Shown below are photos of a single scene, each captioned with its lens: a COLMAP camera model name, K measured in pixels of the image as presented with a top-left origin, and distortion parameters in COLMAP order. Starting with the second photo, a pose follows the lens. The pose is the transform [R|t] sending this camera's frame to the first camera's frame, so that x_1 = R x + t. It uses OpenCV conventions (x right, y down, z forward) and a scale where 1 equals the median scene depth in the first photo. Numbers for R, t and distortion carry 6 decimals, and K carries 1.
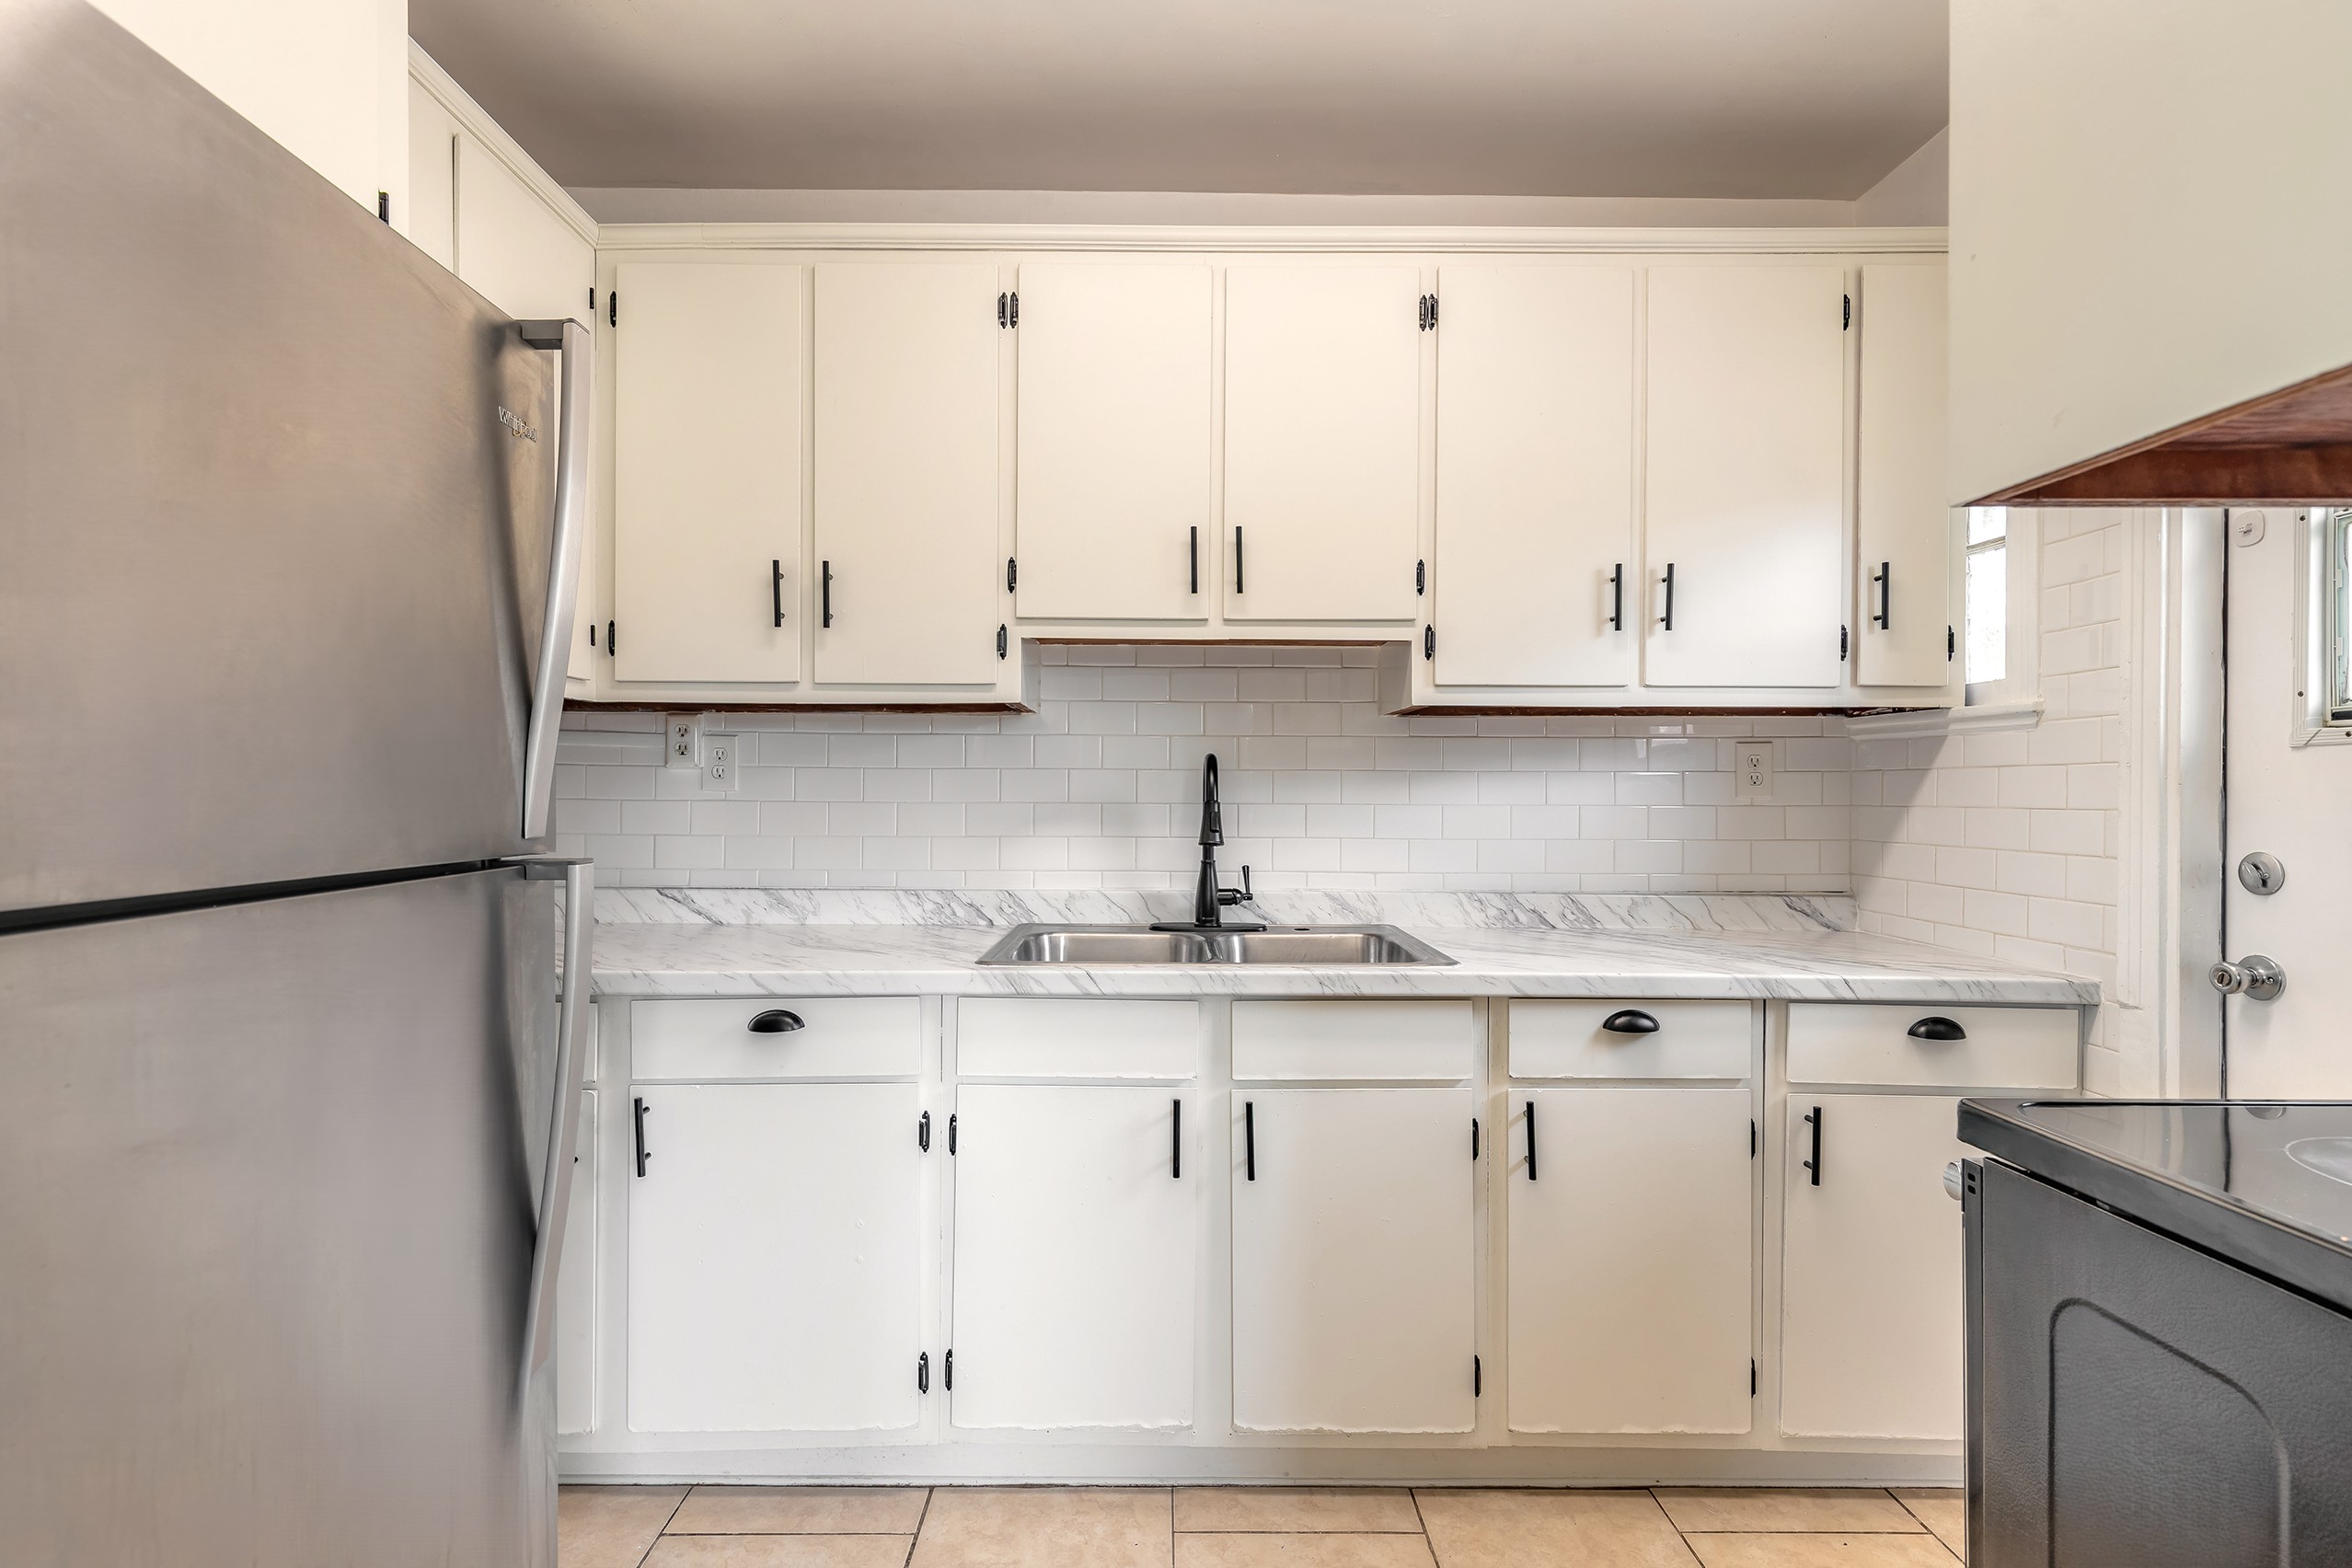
lens RADIAL K [[1060.0, 0, 1170.6], [0, 1060.0, 787.7], [0, 0, 1]] dist [0.008824, -0.001436]
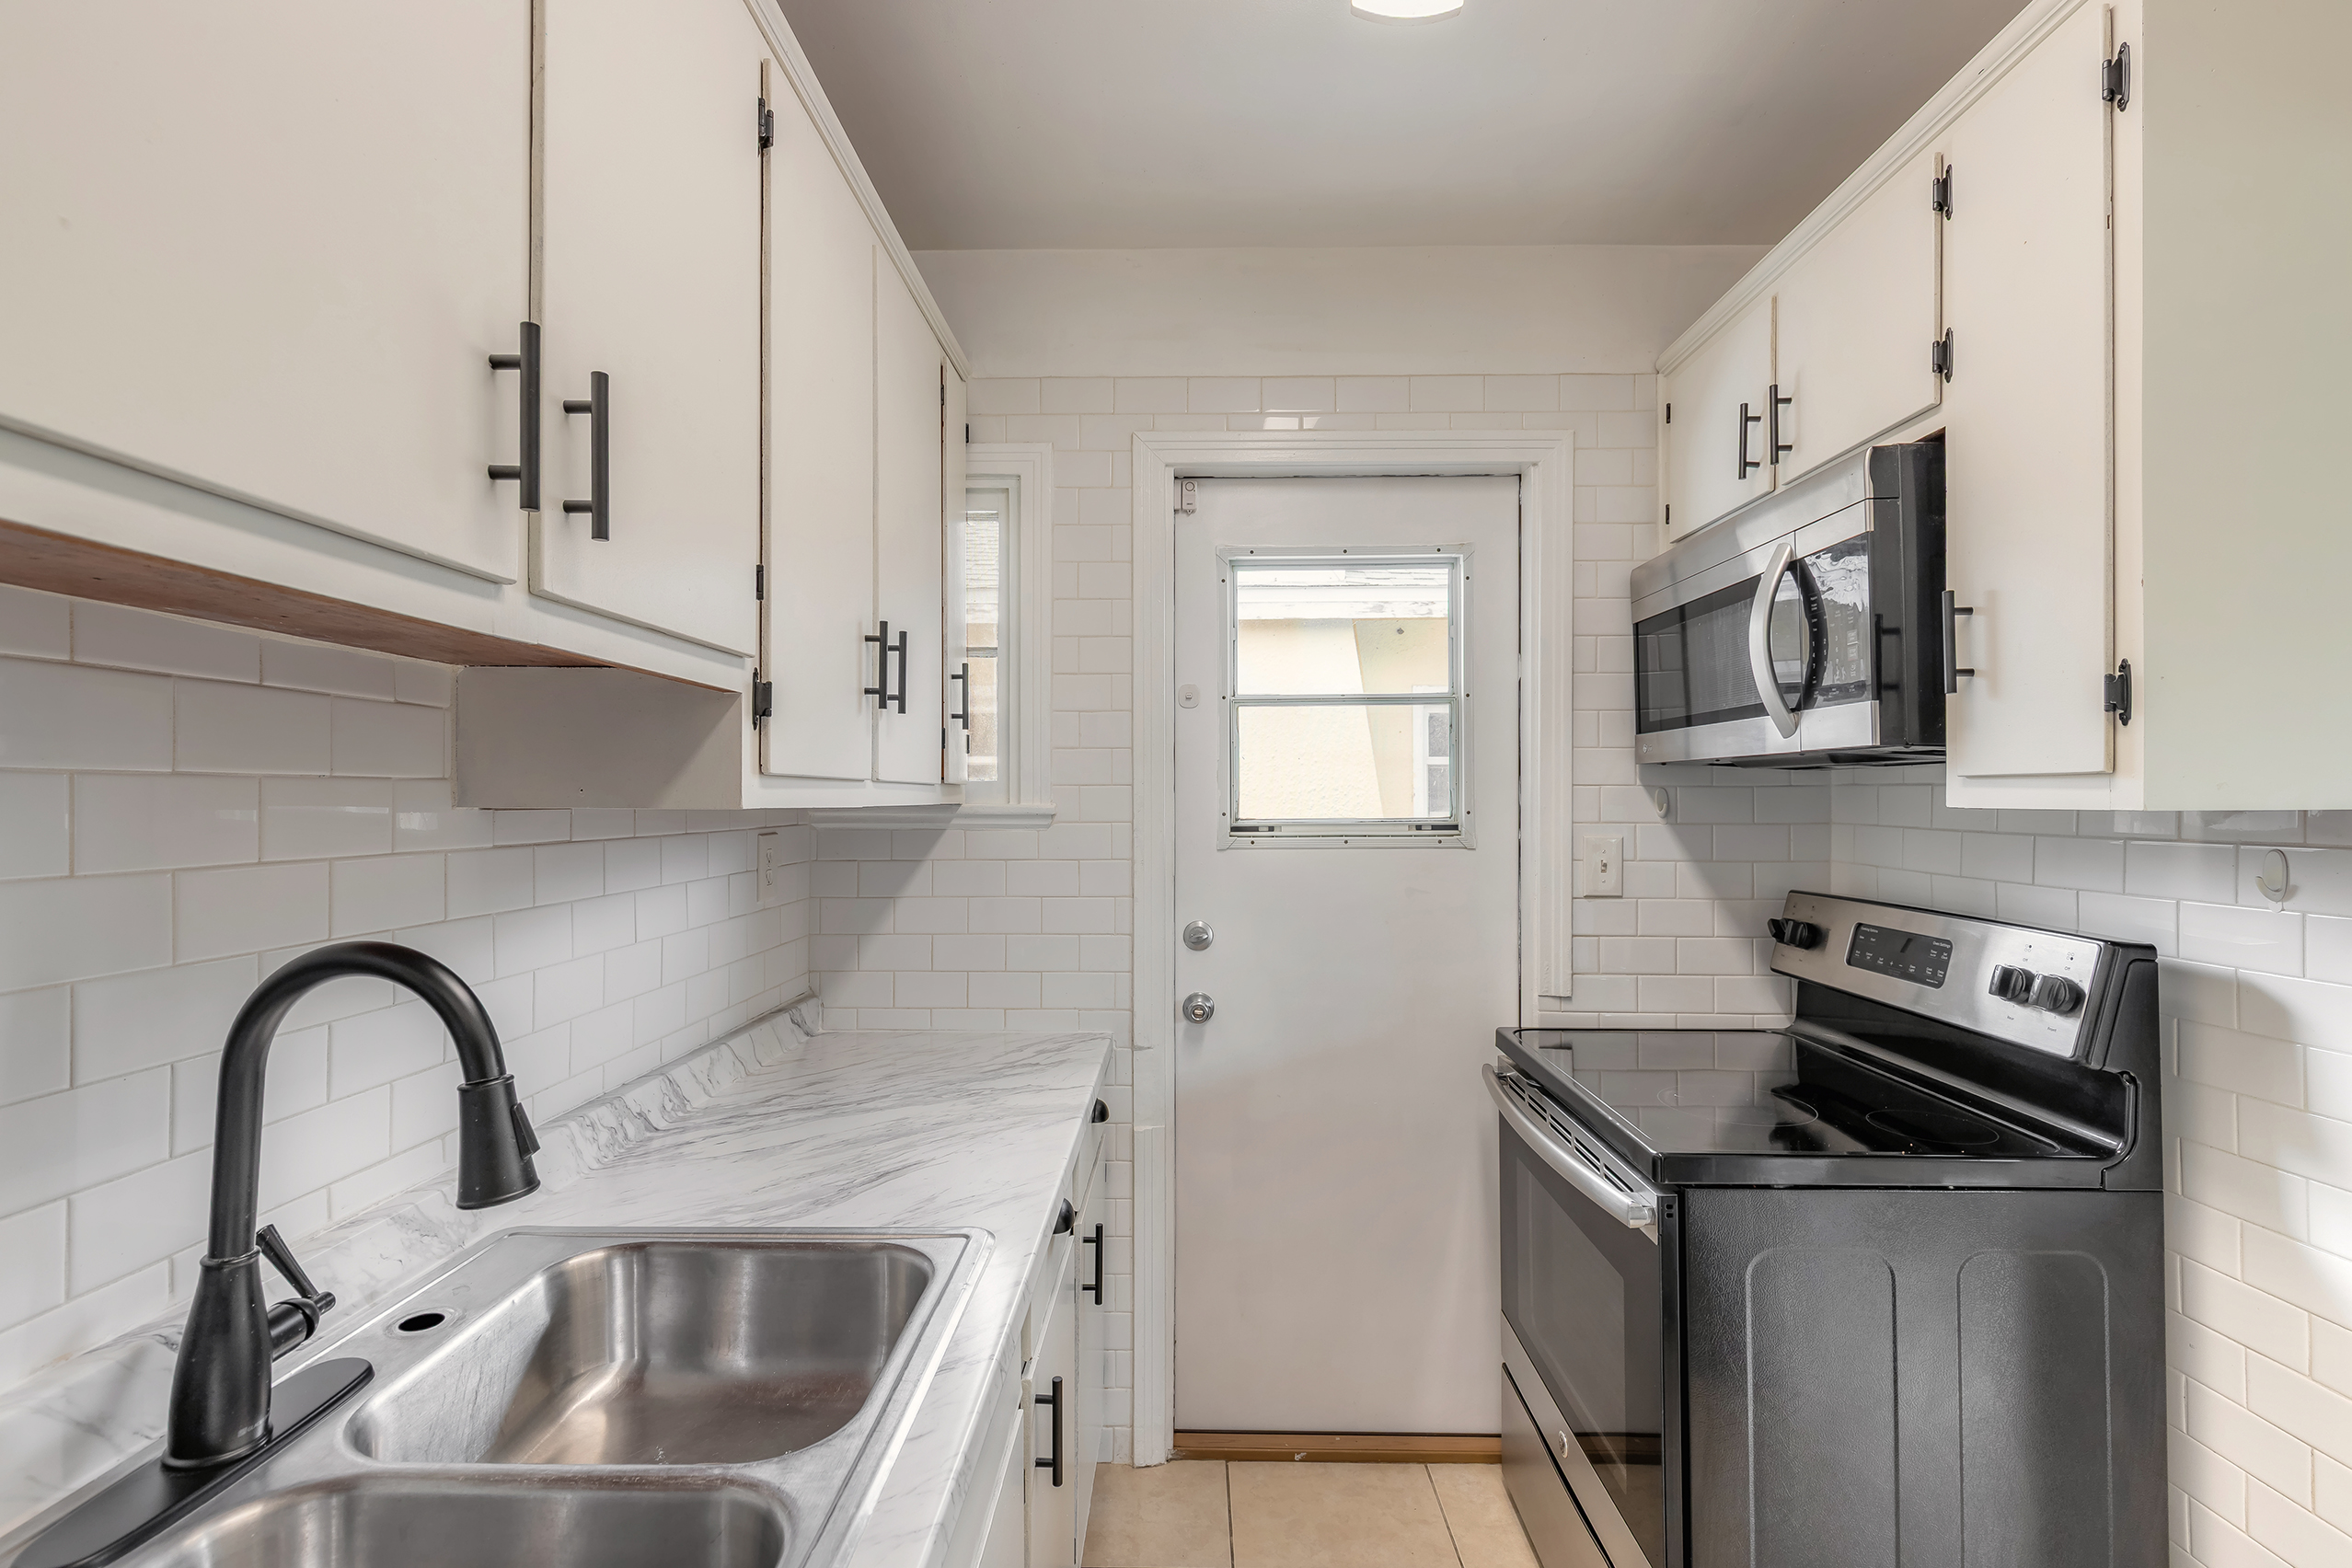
lens RADIAL K [[1060.0, 0, 1168.1], [0, 1060.0, 786.3], [0, 0, 1]] dist [0.008824, -0.001436]
pose [[0.033440, 0.008473, 0.999405, -0.304743], [-0.000614, 0.999964, -0.008457, -0.080173], [-0.999441, -0.000331, 0.033444, 0.716917]]
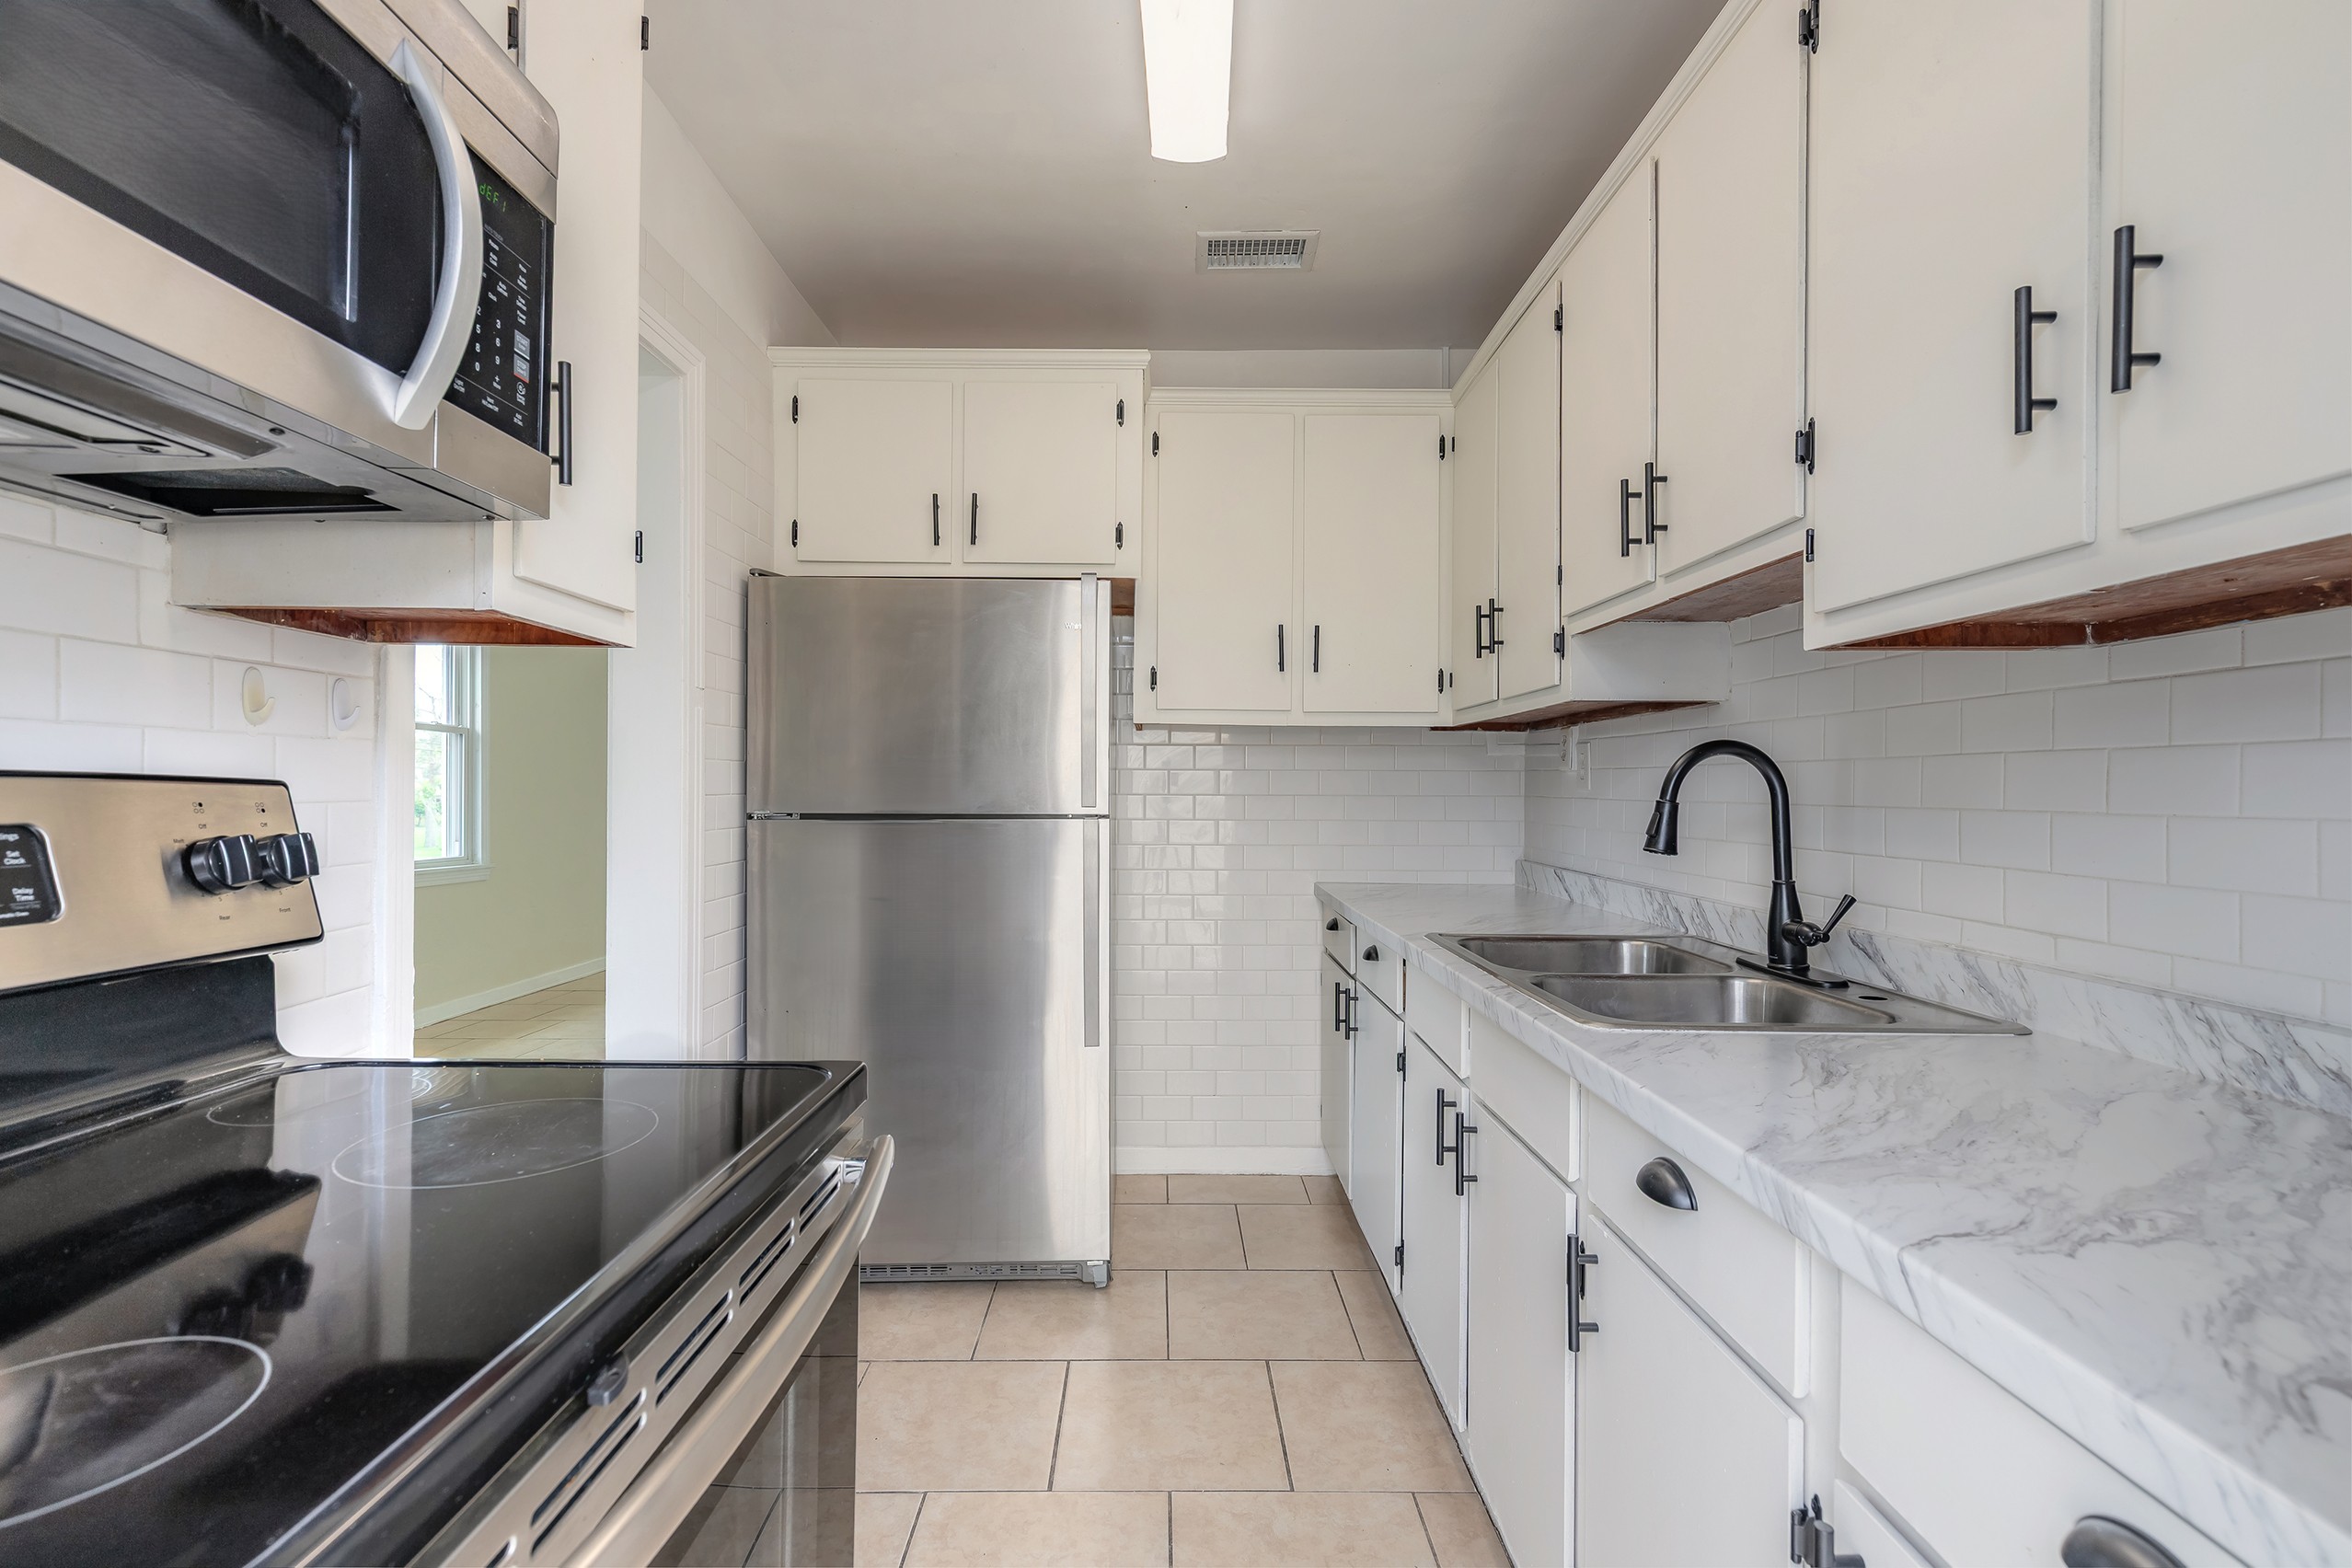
lens RADIAL K [[1060.0, 0, 1175.4], [0, 1060.0, 787.7], [0, 0, 1]] dist [0.008824, -0.001436]
pose [[0.005267, -0.003716, -0.999979, 0.816385], [-0.003445, 0.999987, -0.003734, 0.007681], [0.999980, 0.003465, 0.005254, 0.587854]]
